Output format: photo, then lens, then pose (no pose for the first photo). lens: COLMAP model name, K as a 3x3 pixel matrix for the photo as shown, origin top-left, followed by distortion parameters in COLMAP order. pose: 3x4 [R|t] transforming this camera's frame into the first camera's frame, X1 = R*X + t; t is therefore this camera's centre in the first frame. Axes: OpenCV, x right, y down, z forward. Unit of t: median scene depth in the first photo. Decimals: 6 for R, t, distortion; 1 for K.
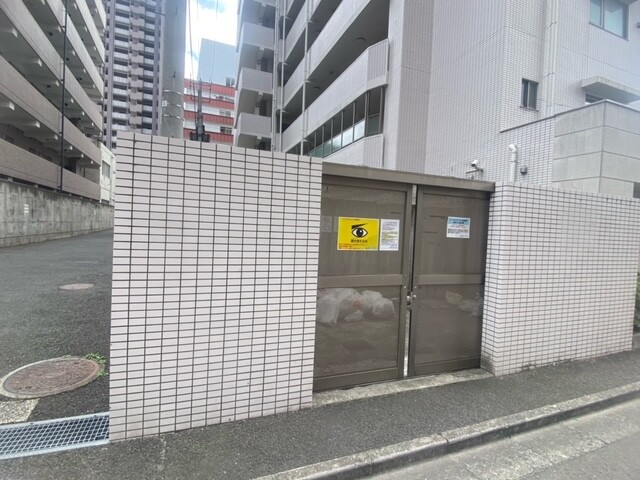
lens RADIAL K [[327.7, 0, 316.1], [0, 327.7, 234.4], [0, 0, 1]] dist [0.015103, -0.013049]
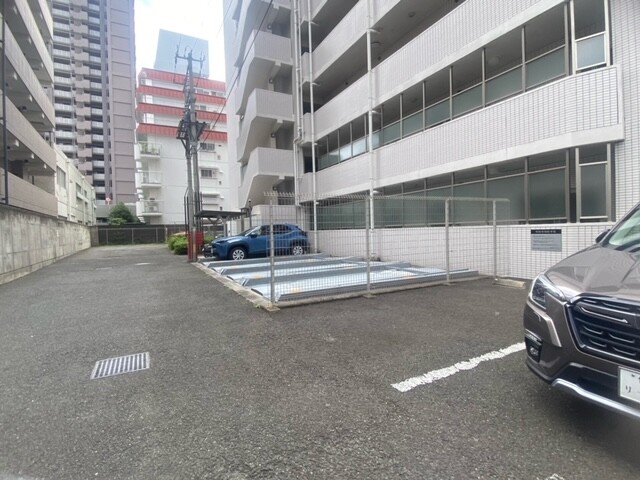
lens RADIAL K [[327.7, 0, 308.0], [0, 327.7, 233.4], [0, 0, 1]] dist [0.015103, -0.013049]
pose [[0.992783, -0.068756, 0.098255, -0.249199], [0.070079, 0.997491, -0.010077, -0.026195], [-0.097316, 0.016890, 0.995110, 0.290317]]
